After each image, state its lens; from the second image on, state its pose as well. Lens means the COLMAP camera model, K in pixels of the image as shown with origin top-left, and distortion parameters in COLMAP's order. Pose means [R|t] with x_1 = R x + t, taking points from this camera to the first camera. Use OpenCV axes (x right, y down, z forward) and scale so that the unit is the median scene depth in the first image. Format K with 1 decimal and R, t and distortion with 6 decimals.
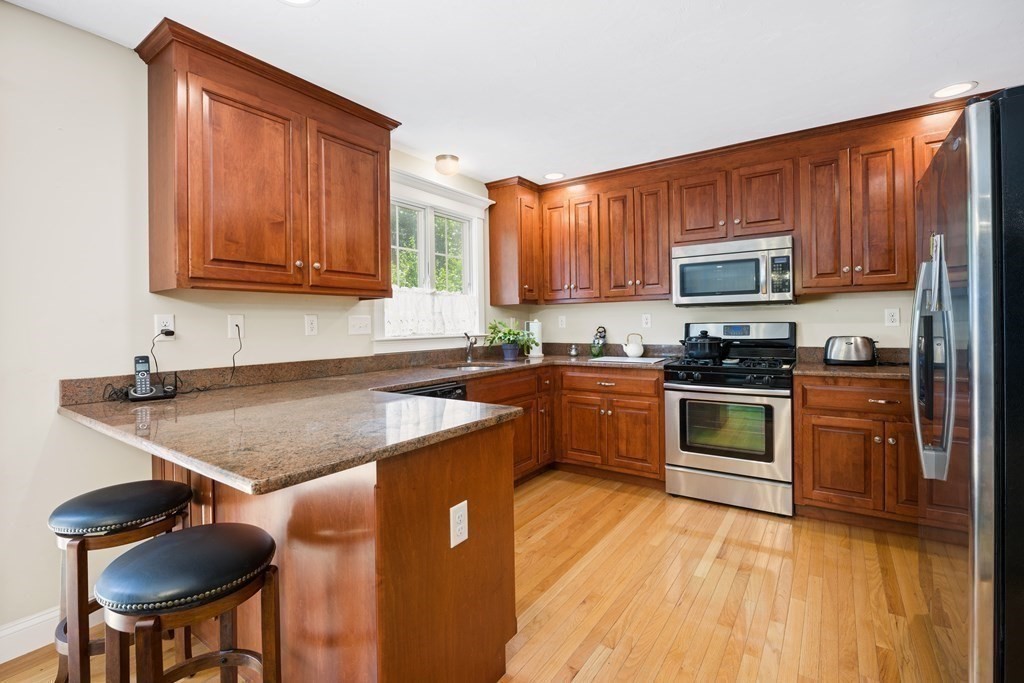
lens RADIAL K [[461.8, 0, 508.4], [0, 461.8, 326.9], [0, 0, 1]] dist [-0.012546, 0.000024]
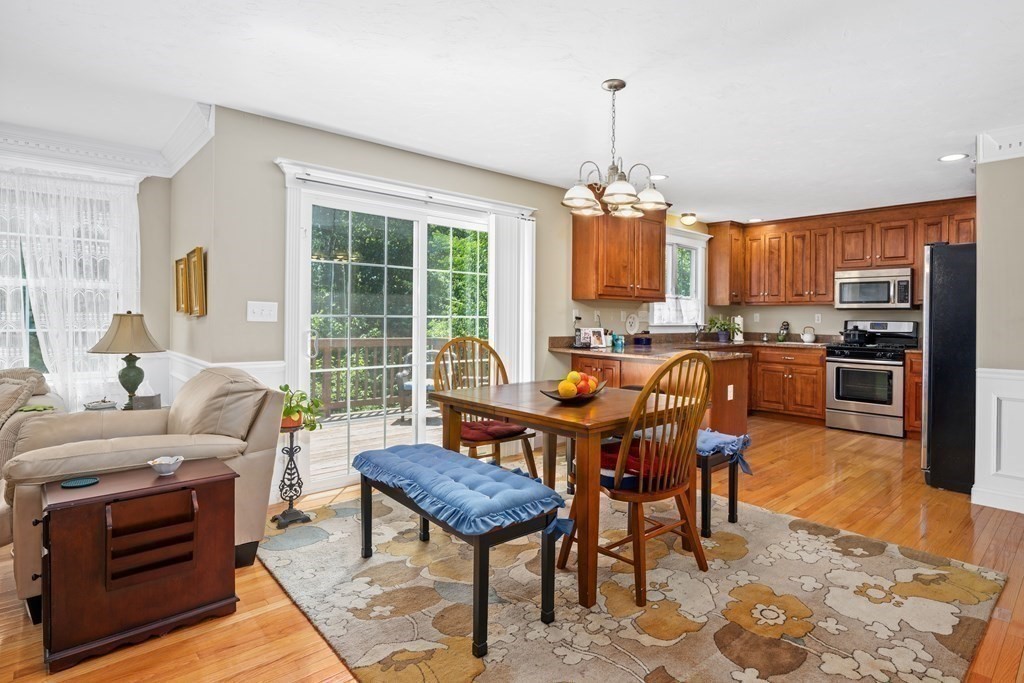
lens RADIAL K [[530.8, 0, 580.1], [0, 530.8, 320.4], [0, 0, 1]] dist [-0.012506, 0.000214]
pose [[0.986282, 0.024670, -0.163218, -0.199332], [-0.024709, 0.999693, 0.001790, 0.010135], [0.163212, 0.002268, 0.986588, -0.910921]]
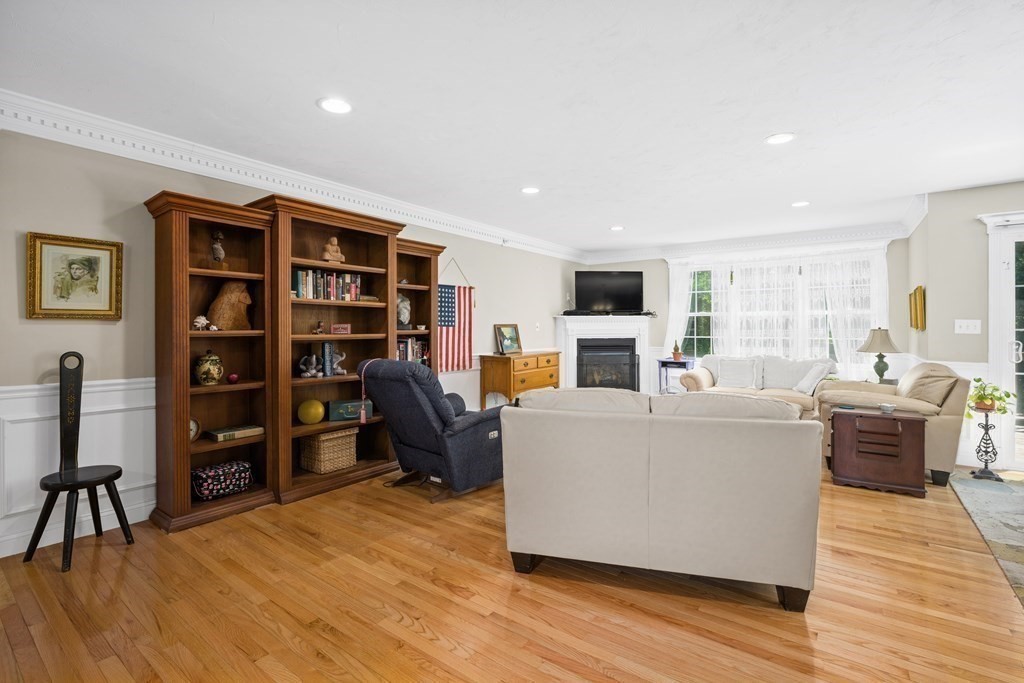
lens RADIAL K [[461.8, 0, 508.4], [0, 461.8, 326.9], [0, 0, 1]] dist [-0.012546, 0.000024]
pose [[-0.018939, 0.009891, -0.999772, 0.267022], [-0.005061, 0.999937, 0.009988, 0.004791], [0.999808, 0.005249, -0.018888, -1.212875]]
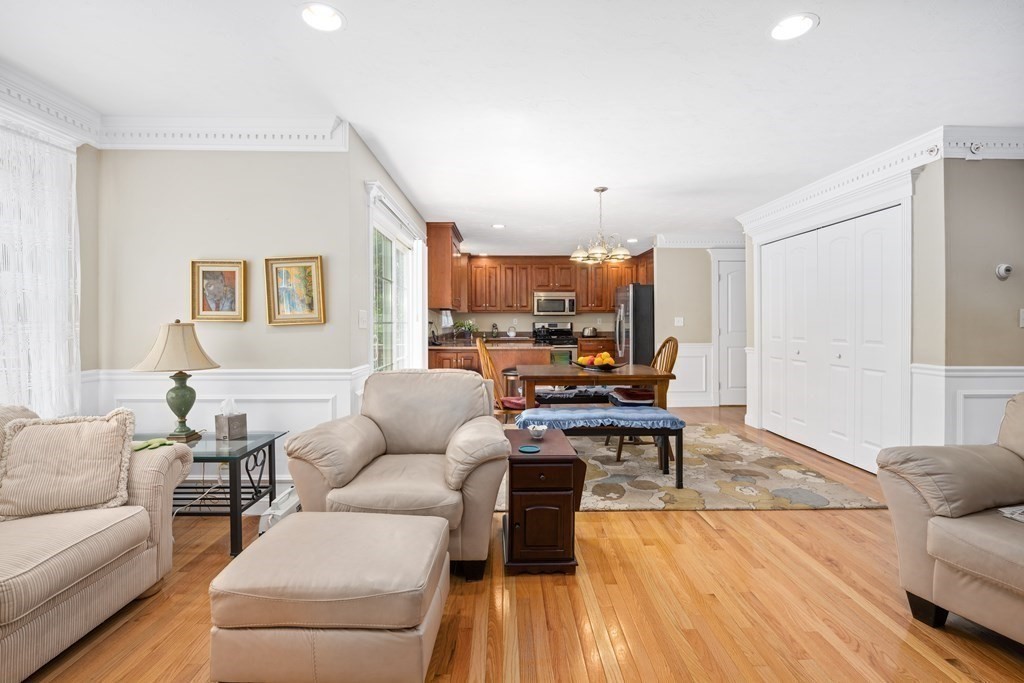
lens RADIAL K [[461.8, 0, 508.4], [0, 461.8, 326.9], [0, 0, 1]] dist [-0.012546, 0.000024]
pose [[0.810478, 0.007415, 0.585722, -1.239664], [-0.006658, 0.999972, -0.003446, 0.025852], [-0.585731, -0.001107, 0.810505, -0.960966]]
